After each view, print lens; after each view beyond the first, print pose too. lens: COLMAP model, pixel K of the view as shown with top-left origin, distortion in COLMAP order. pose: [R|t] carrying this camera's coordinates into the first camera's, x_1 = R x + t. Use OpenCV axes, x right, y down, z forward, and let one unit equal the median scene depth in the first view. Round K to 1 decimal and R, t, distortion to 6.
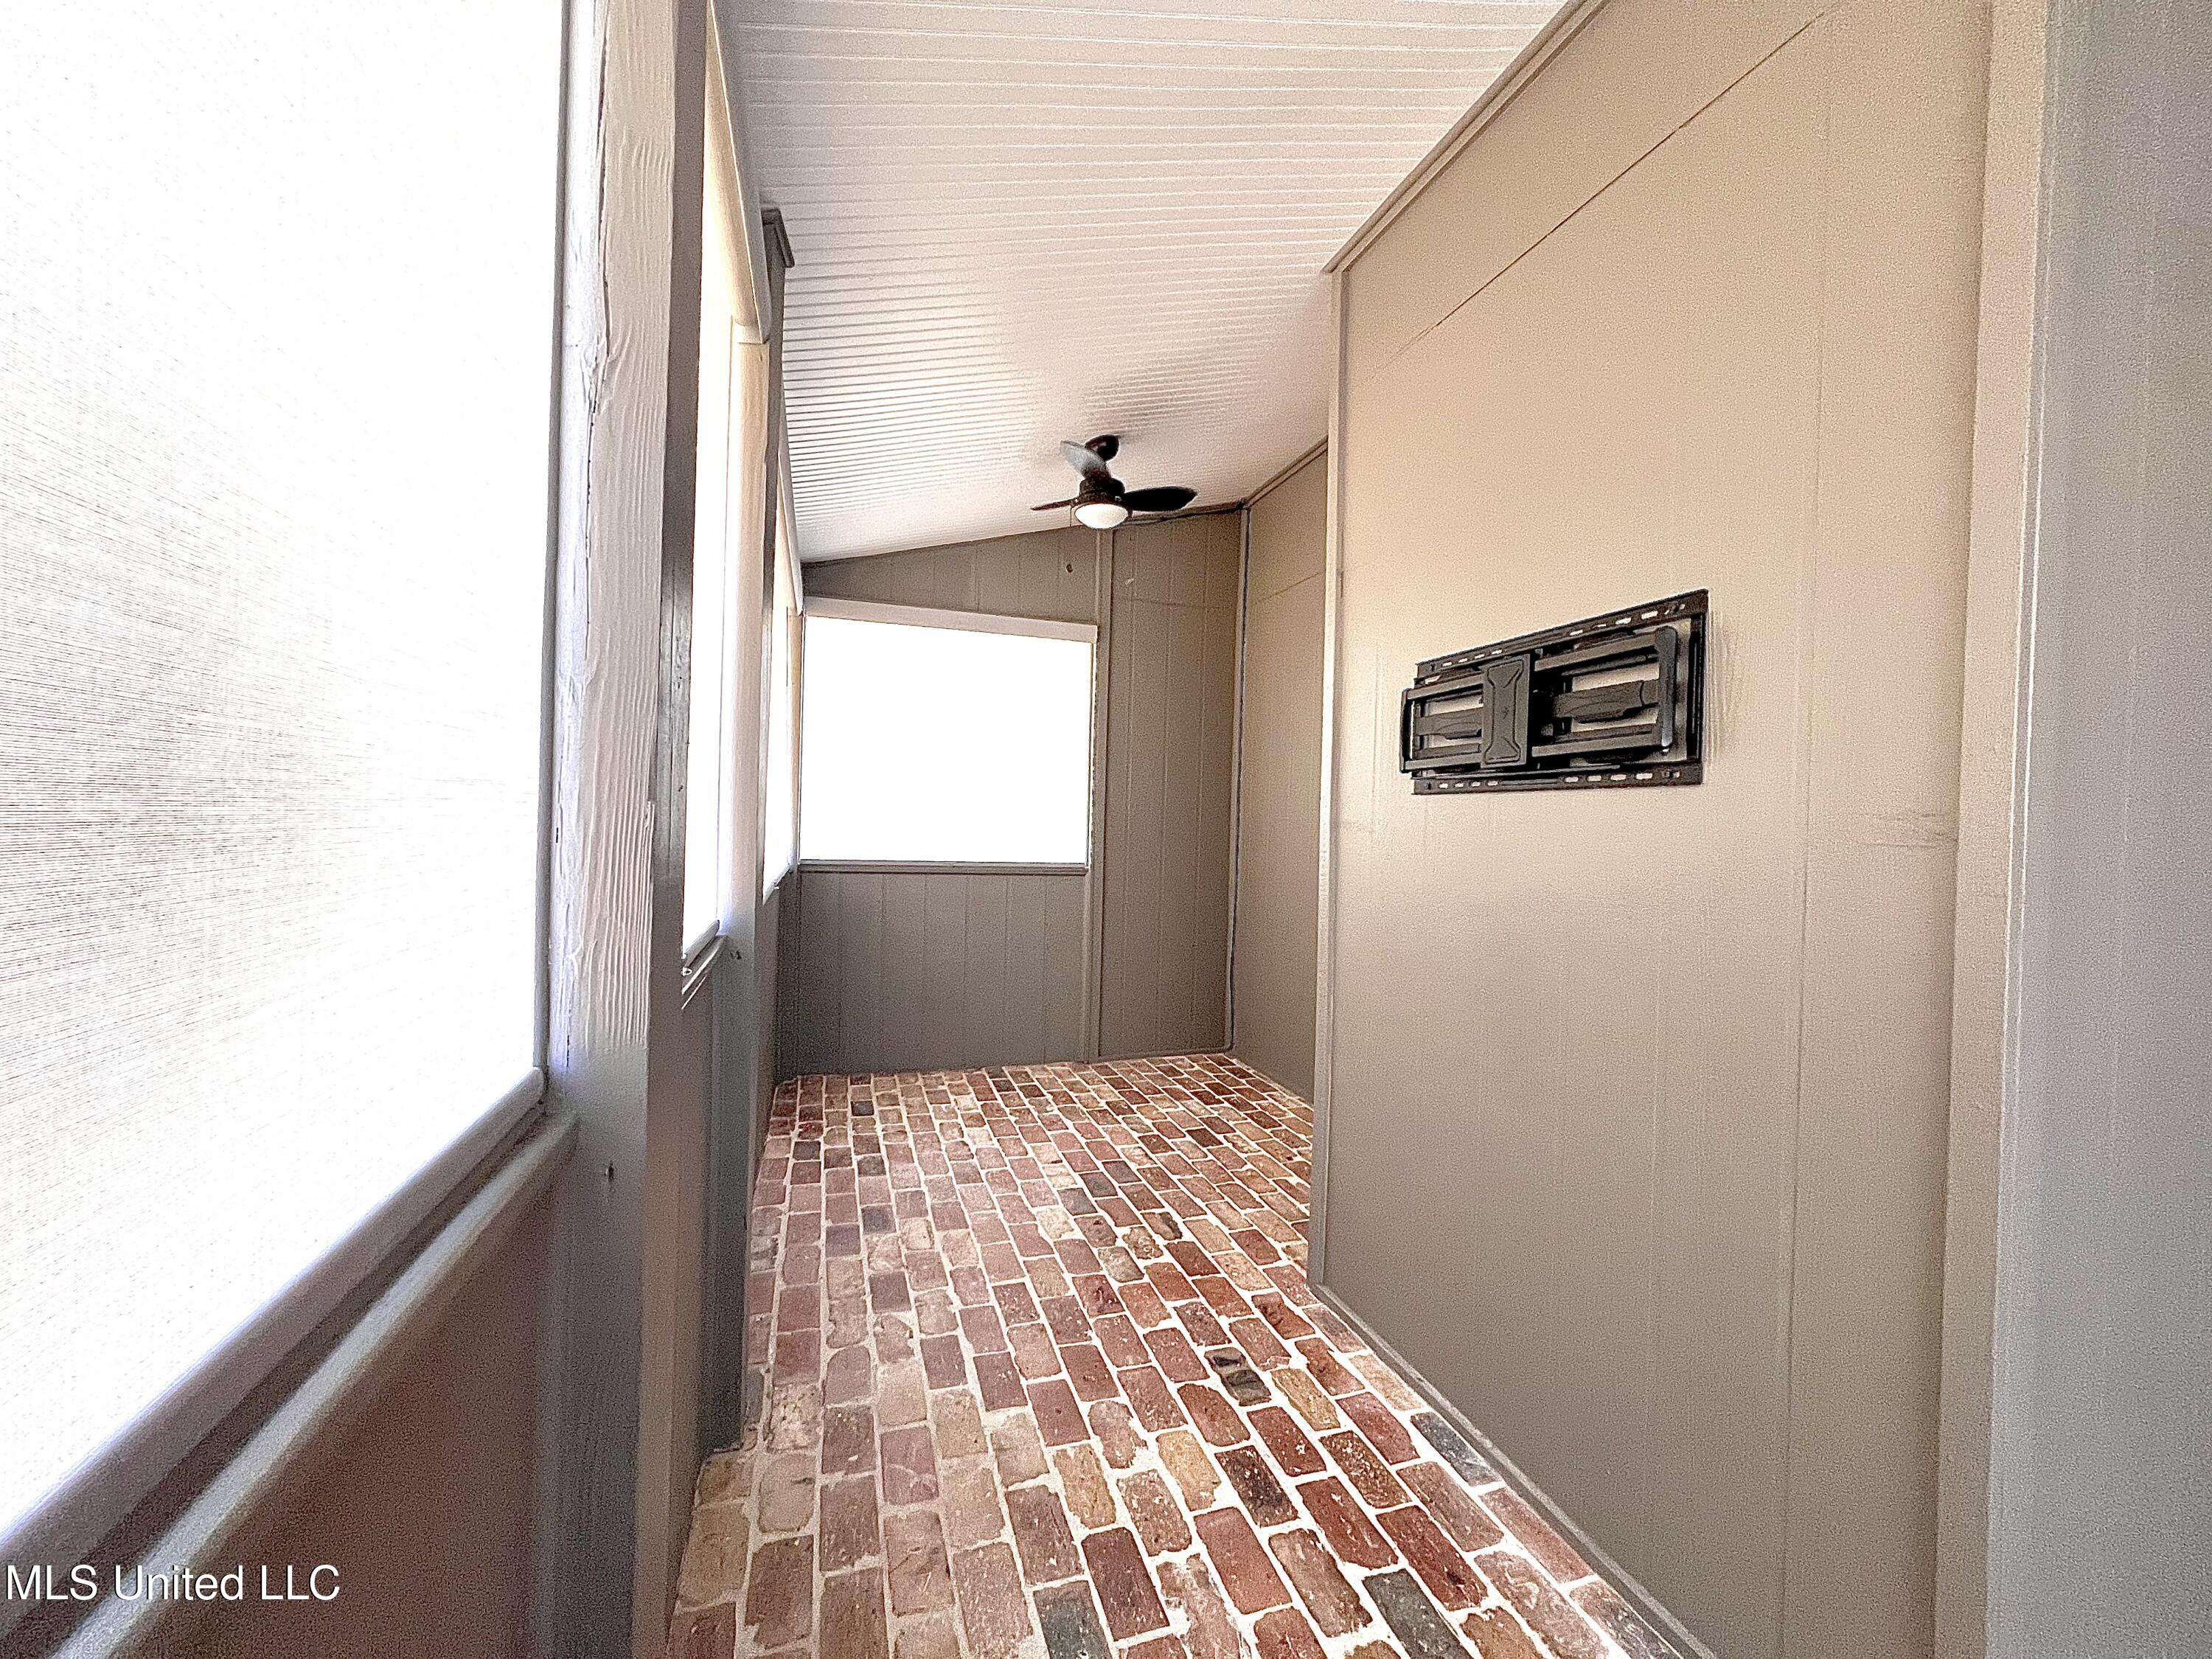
lens RADIAL K [[882.7, 0, 1107.0], [0, 882.7, 833.9], [0, 0, 1]] dist [-0.000974, 0.000329]
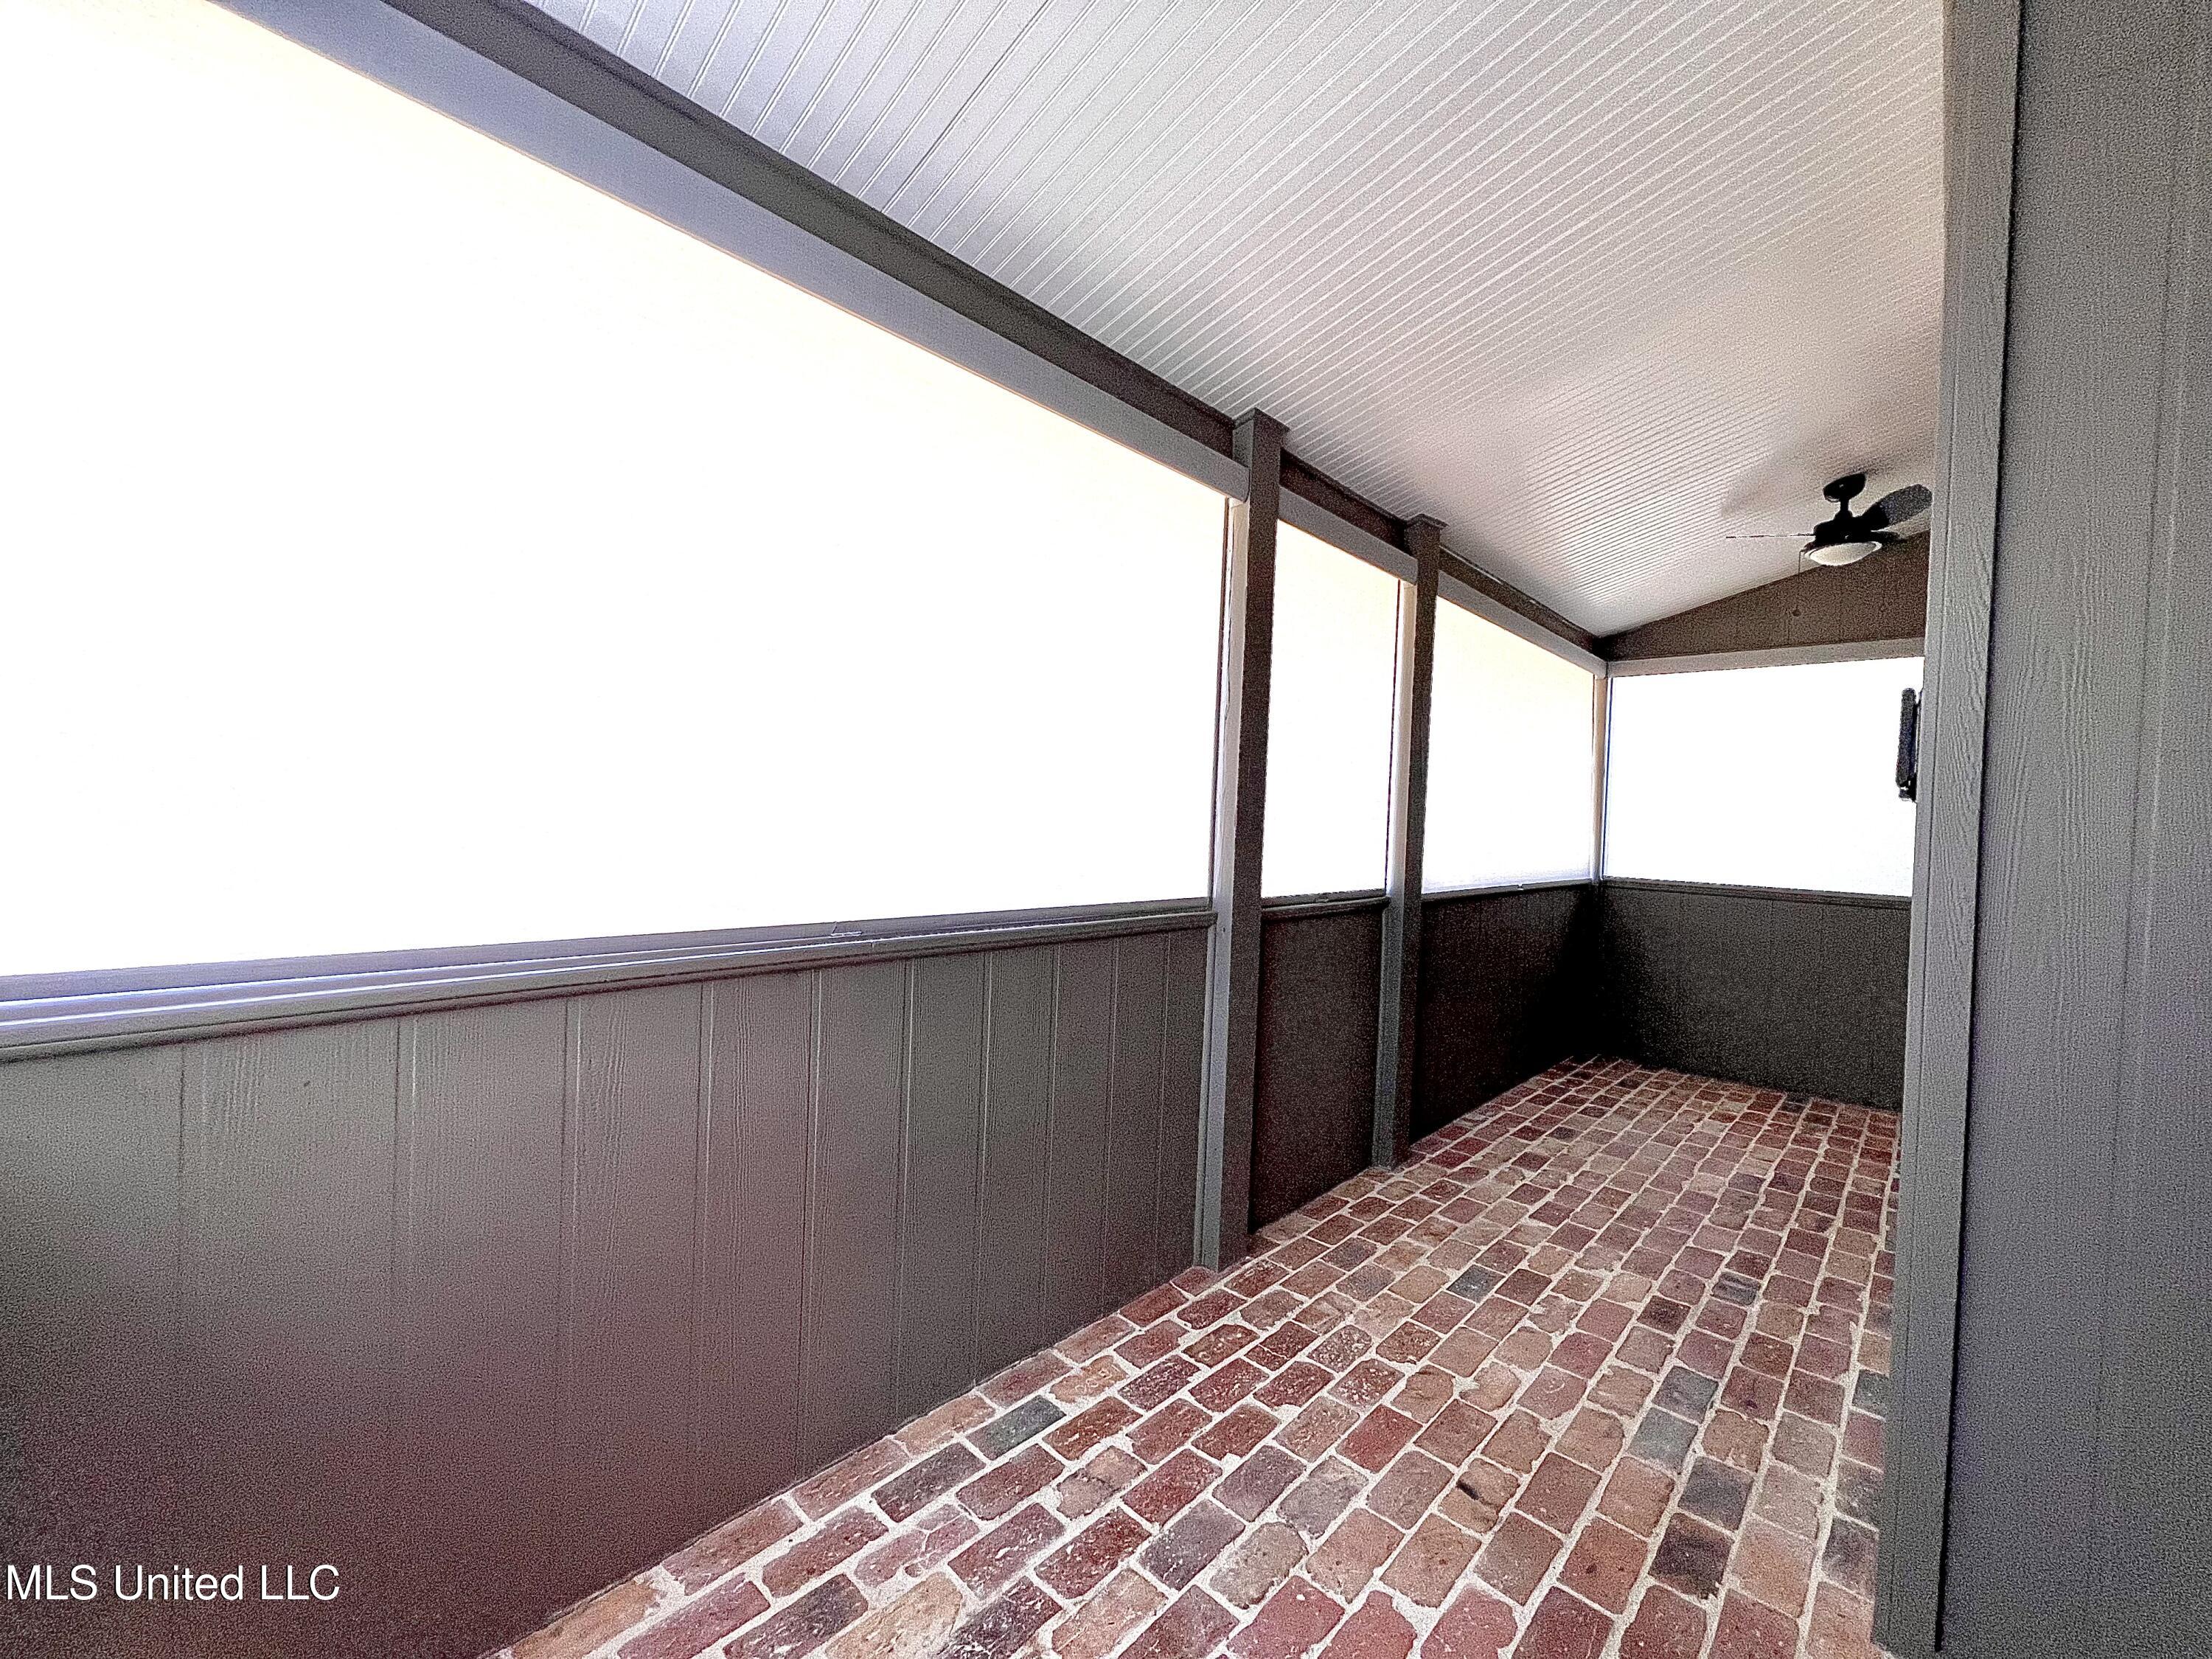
lens RADIAL K [[882.7, 0, 1101.8], [0, 882.7, 824.2], [0, 0, 1]] dist [-0.000974, 0.000329]
pose [[0.473966, -0.002949, -0.880538, 0.662543], [-0.036562, 0.999066, -0.023026, 0.017283], [0.879784, 0.043108, 0.473416, -0.325096]]
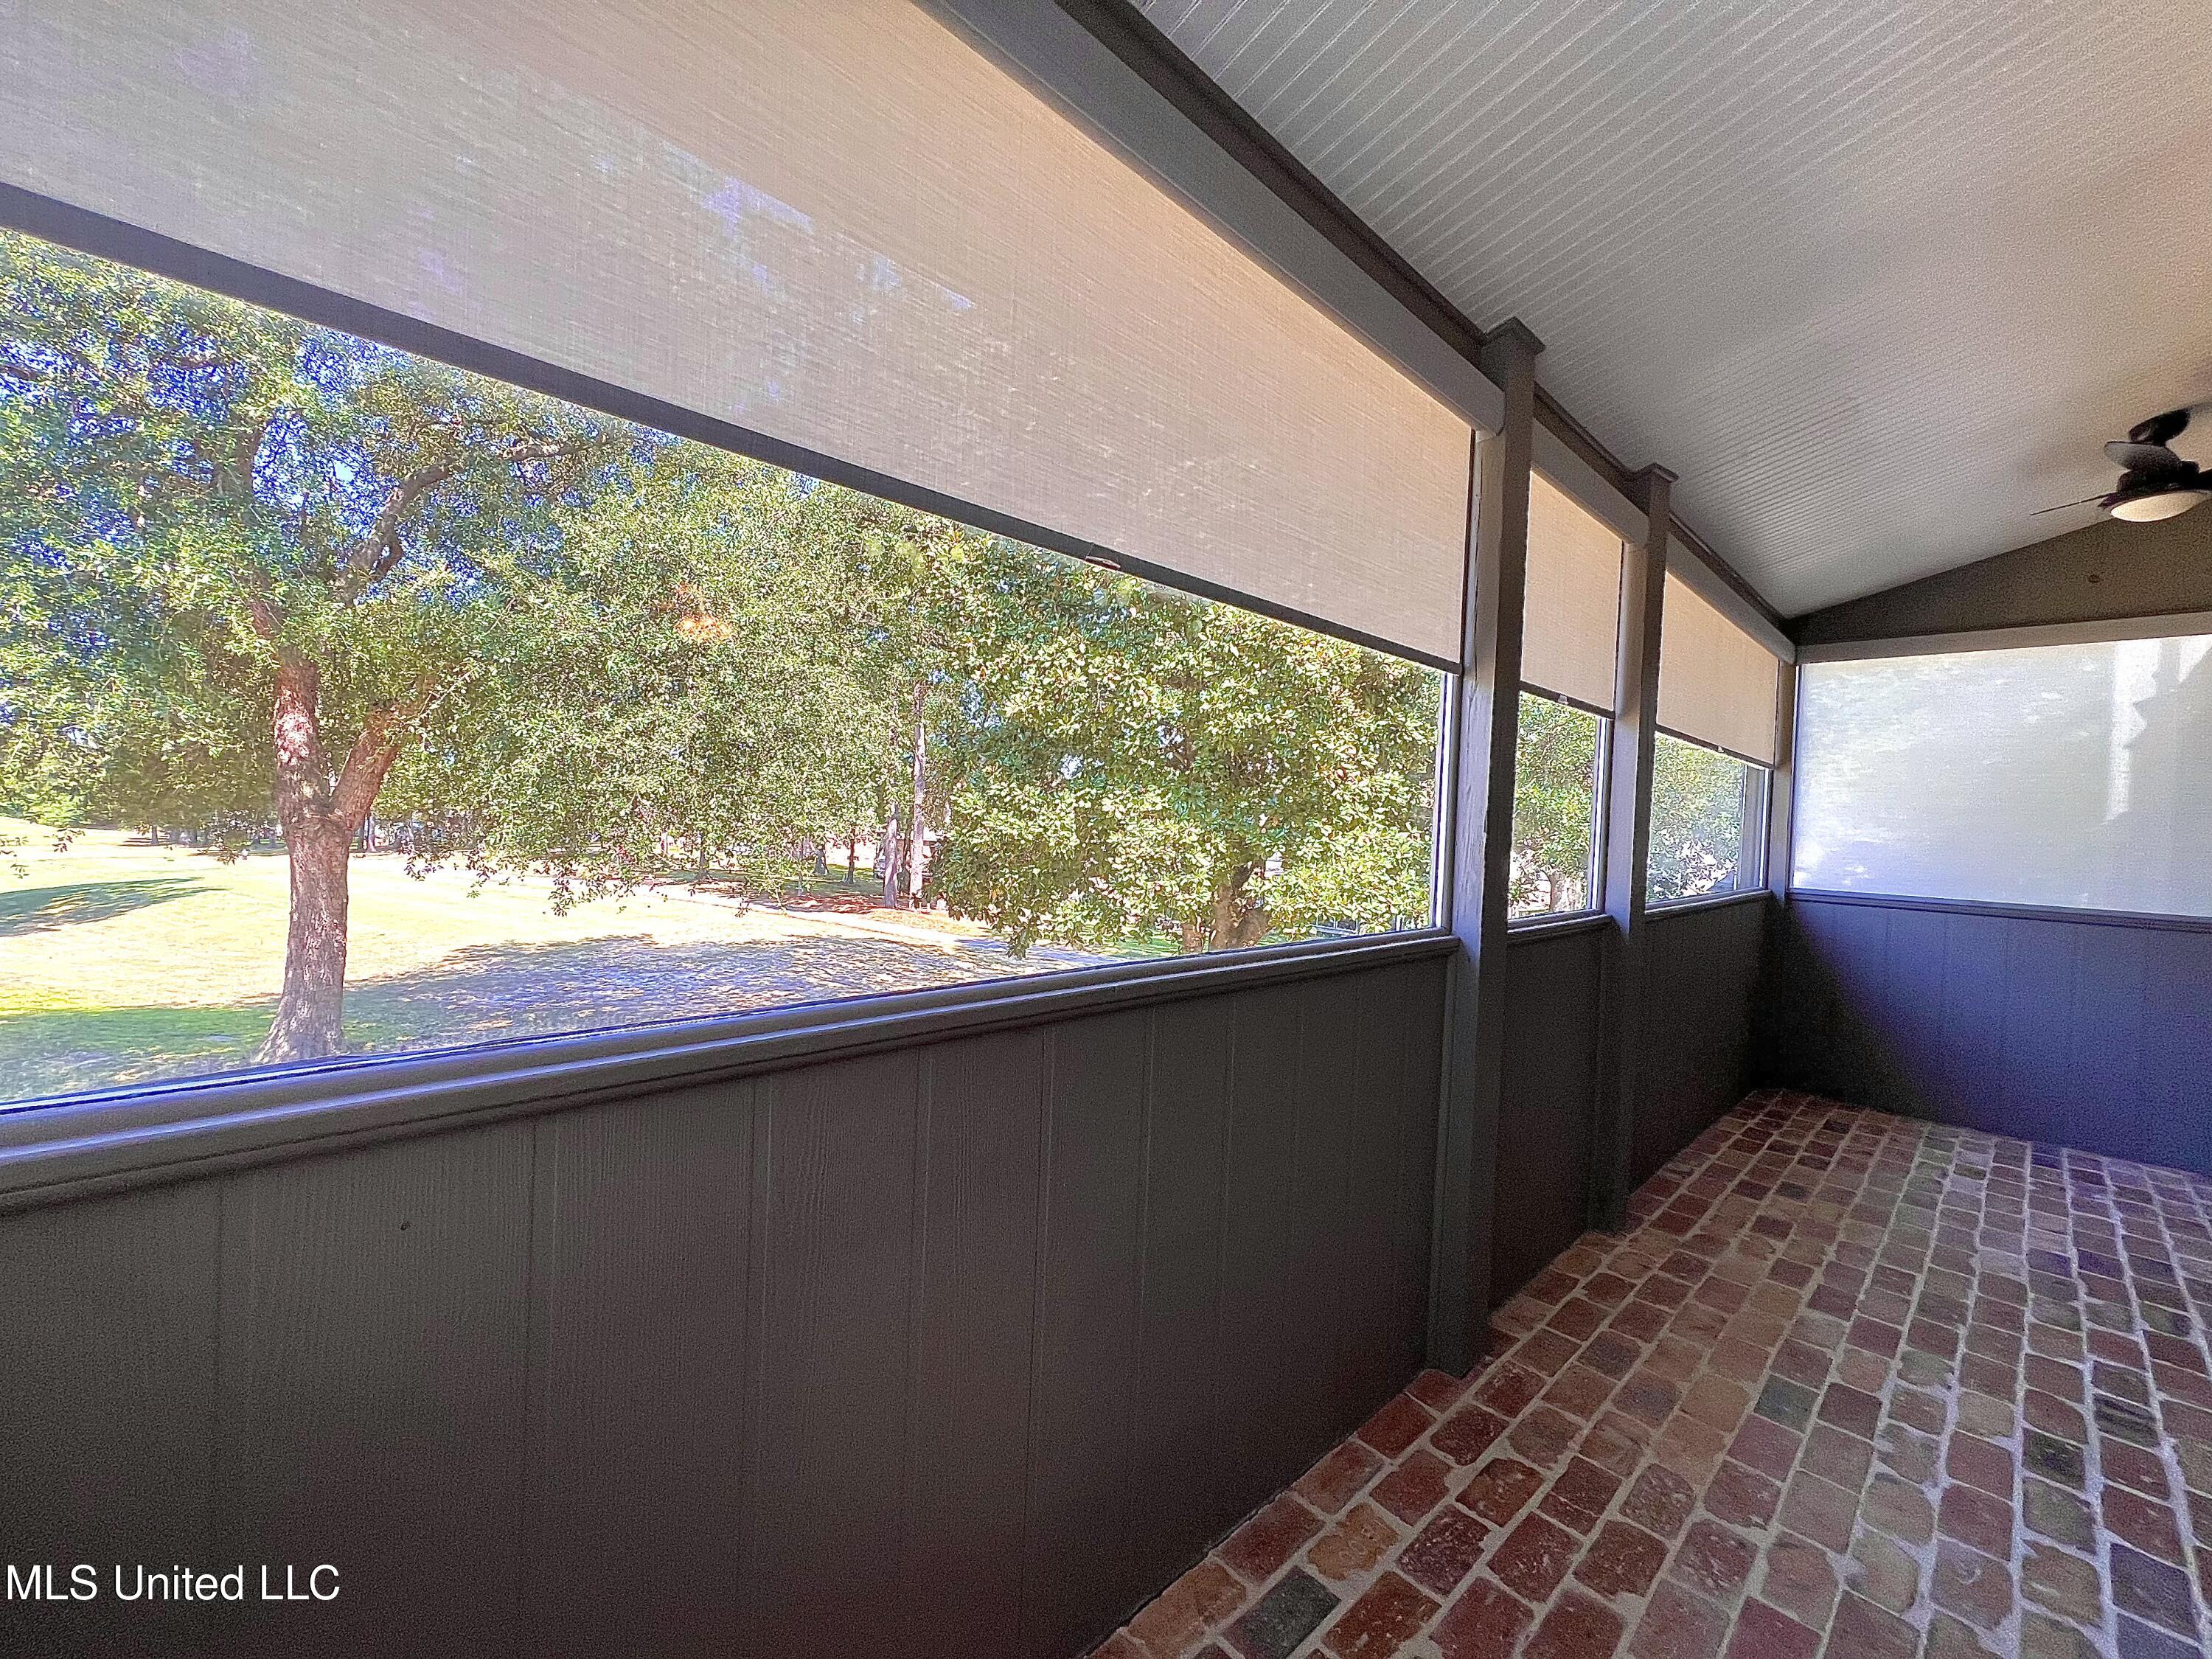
lens RADIAL K [[882.7, 0, 1103.5], [0, 882.7, 826.0], [0, 0, 1]] dist [-0.000974, 0.000329]
pose [[0.434914, 0.000474, -0.900472, 0.434271], [-0.041514, 0.998947, -0.019525, 0.014699], [0.899515, 0.045874, 0.434476, -0.389380]]
